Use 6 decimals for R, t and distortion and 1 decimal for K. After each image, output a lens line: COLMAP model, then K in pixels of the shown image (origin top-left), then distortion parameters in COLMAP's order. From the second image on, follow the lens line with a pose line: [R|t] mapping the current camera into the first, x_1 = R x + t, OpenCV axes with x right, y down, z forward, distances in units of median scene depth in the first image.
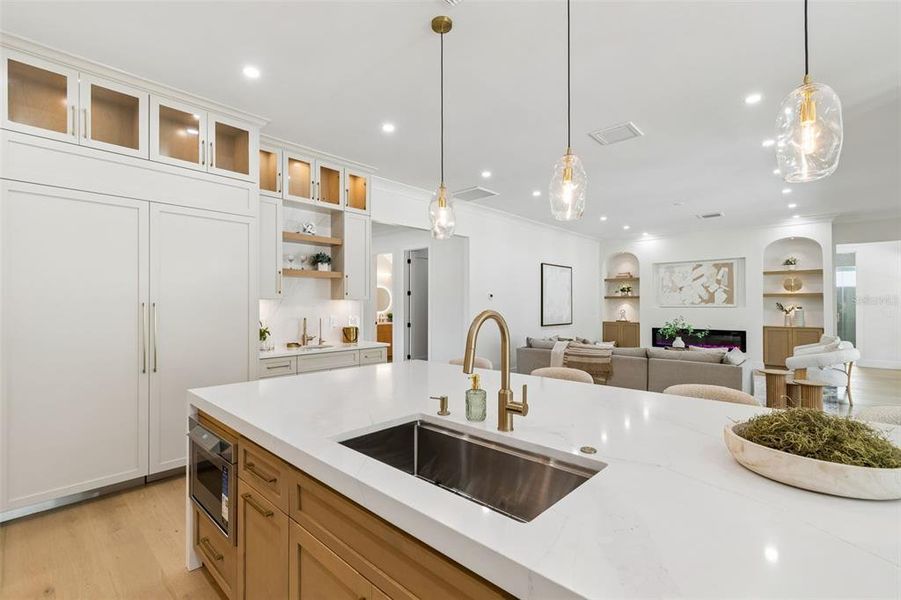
lens RADIAL K [[398.6, 0, 451.2], [0, 398.6, 304.2], [0, 0, 1]] dist [-0.001737, -0.000079]
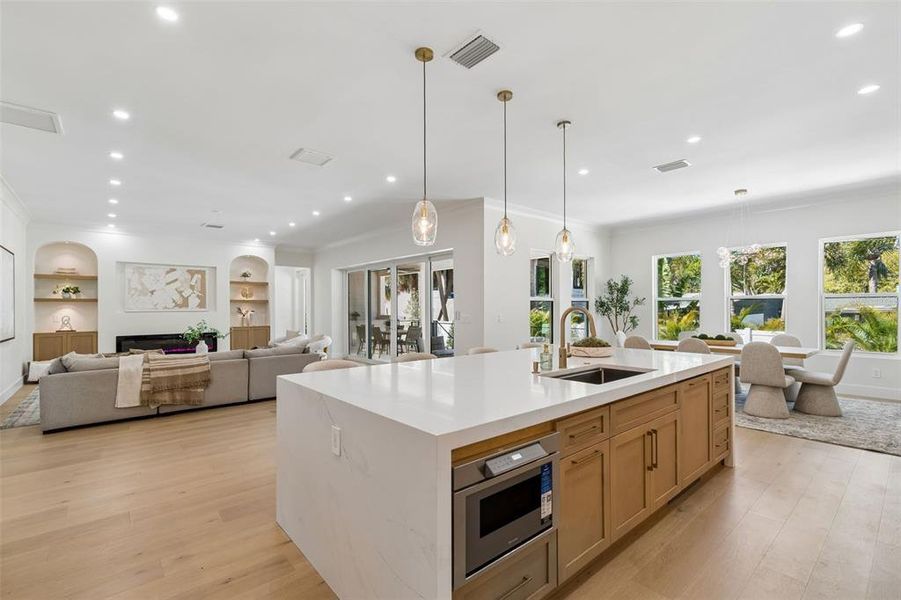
lens RADIAL K [[398.6, 0, 451.2], [0, 398.6, 304.2], [0, 0, 1]] dist [-0.001737, -0.000079]
pose [[0.108994, 0.011428, 0.993977, -0.300713], [0.003481, 0.999923, -0.011878, 0.003215], [-0.994036, 0.004755, 0.108946, 0.208845]]
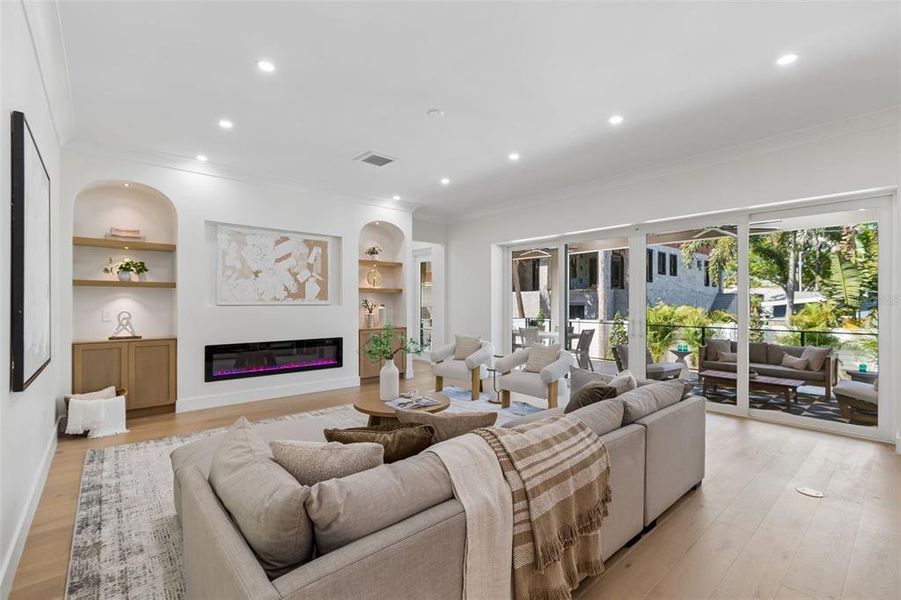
lens RADIAL K [[393.4, 0, 447.6], [0, 393.4, 302.7], [0, 0, 1]] dist [0.001442, -0.000022]
pose [[0.103341, 0.002818, 0.994642, 0.035591], [-0.002404, 0.999994, -0.002583, 0.004809], [-0.994643, -0.002124, 0.103347, 0.707696]]
